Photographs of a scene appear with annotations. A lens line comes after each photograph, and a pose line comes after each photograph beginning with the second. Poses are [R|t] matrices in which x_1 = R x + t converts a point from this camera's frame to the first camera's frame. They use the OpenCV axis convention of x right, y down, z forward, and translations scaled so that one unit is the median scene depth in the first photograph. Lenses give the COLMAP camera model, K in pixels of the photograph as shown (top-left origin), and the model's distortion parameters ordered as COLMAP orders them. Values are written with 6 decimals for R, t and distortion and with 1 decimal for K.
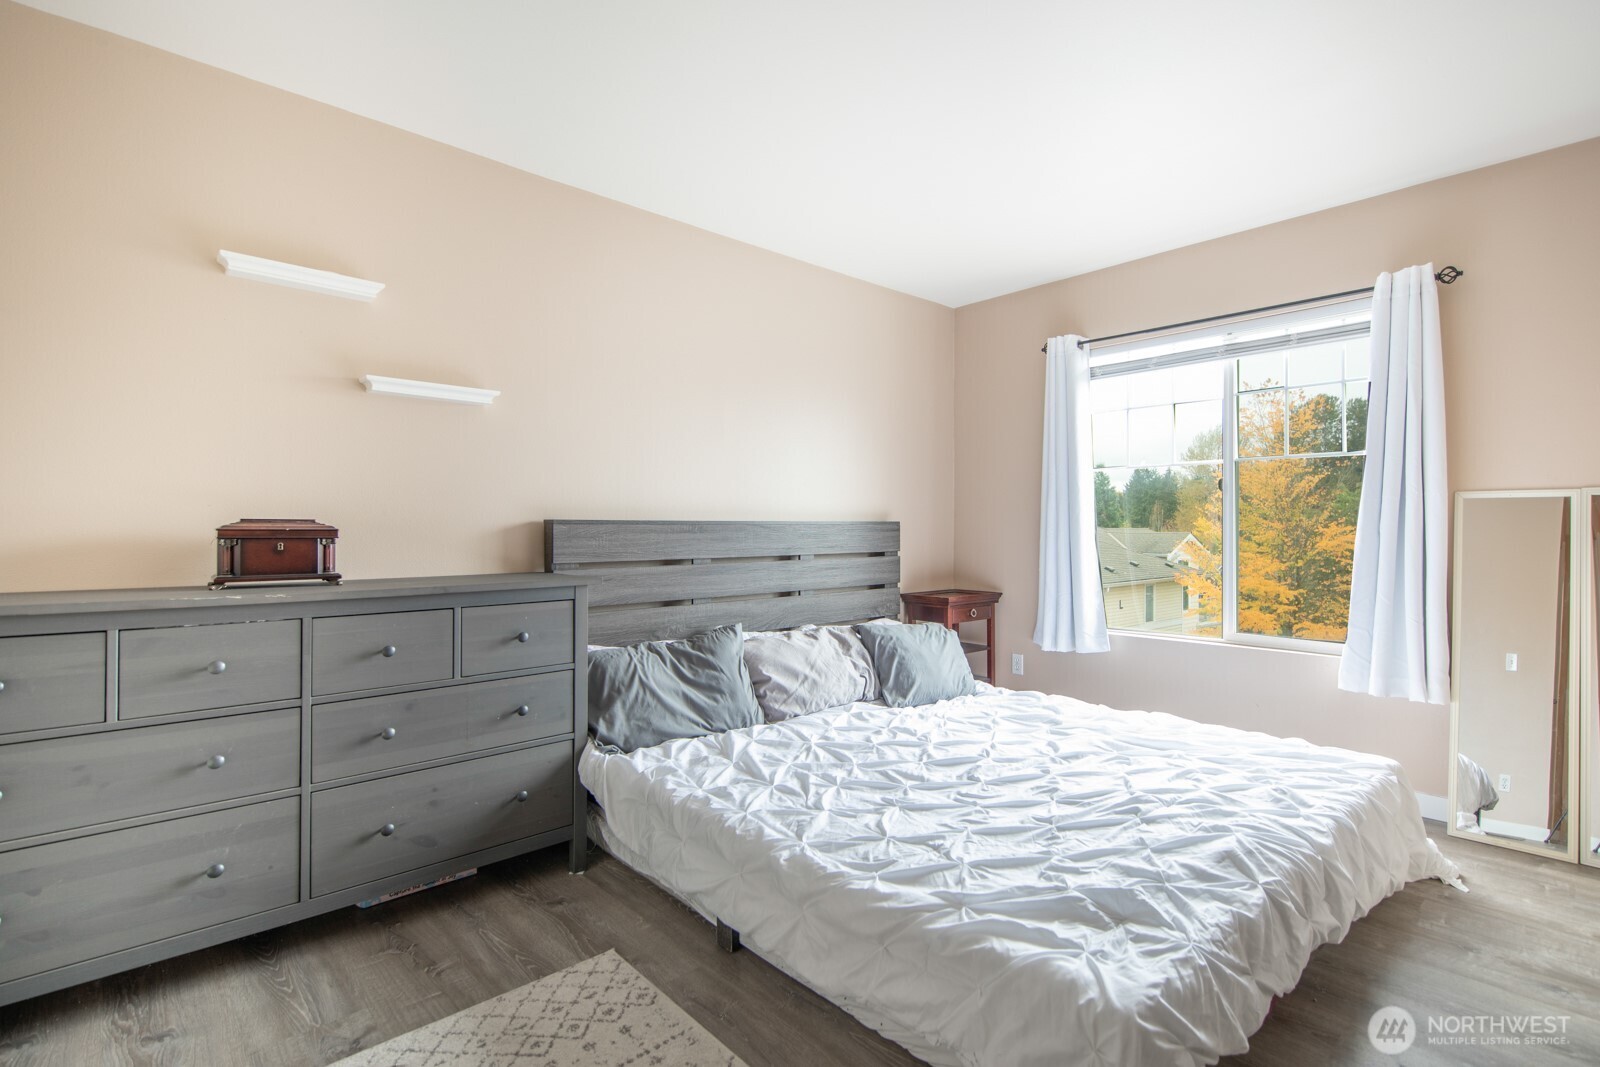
lens RADIAL K [[748.2, 0, 800.0], [0, 748.2, 533.5], [0, 0, 1]] dist [0.000543, 0.000059]
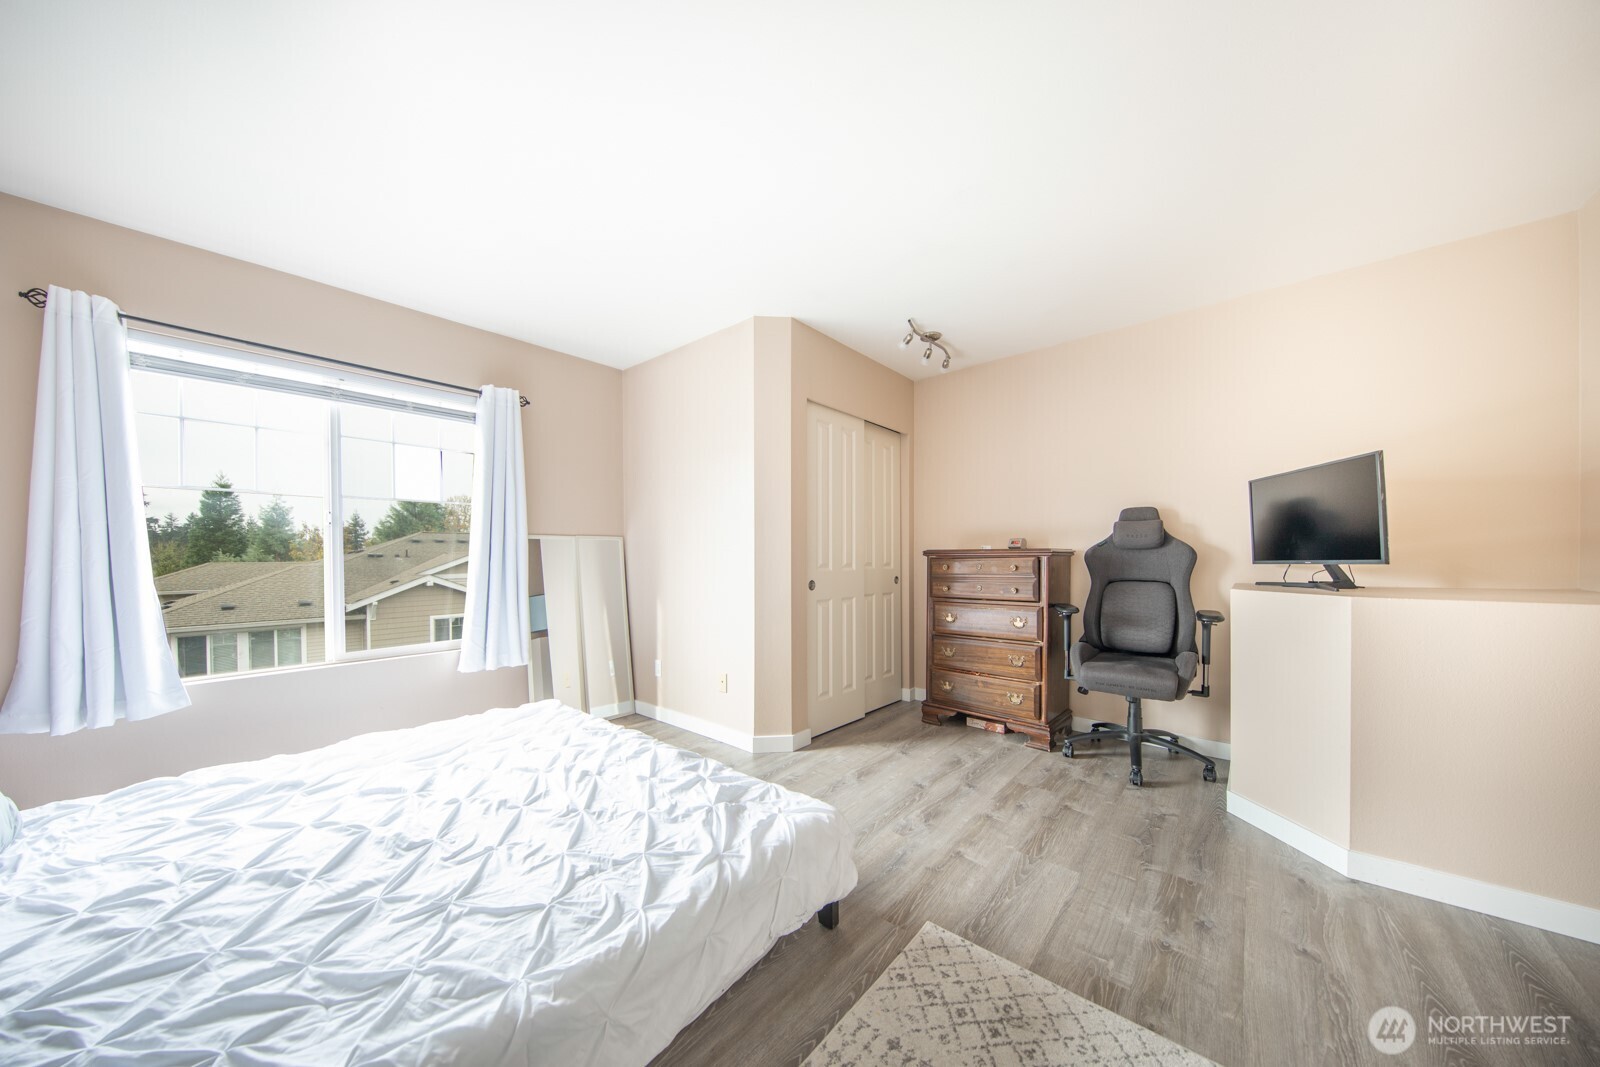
lens RADIAL K [[520.8, 0, 835.1], [0, 520.8, 559.8], [0, 0, 1]] dist [0.000304, -0.002087]
pose [[-0.160364, -0.007474, 0.987030, -0.409330], [0.012689, 0.999873, 0.009633, -0.002485], [-0.986976, 0.014069, -0.160249, 0.572563]]
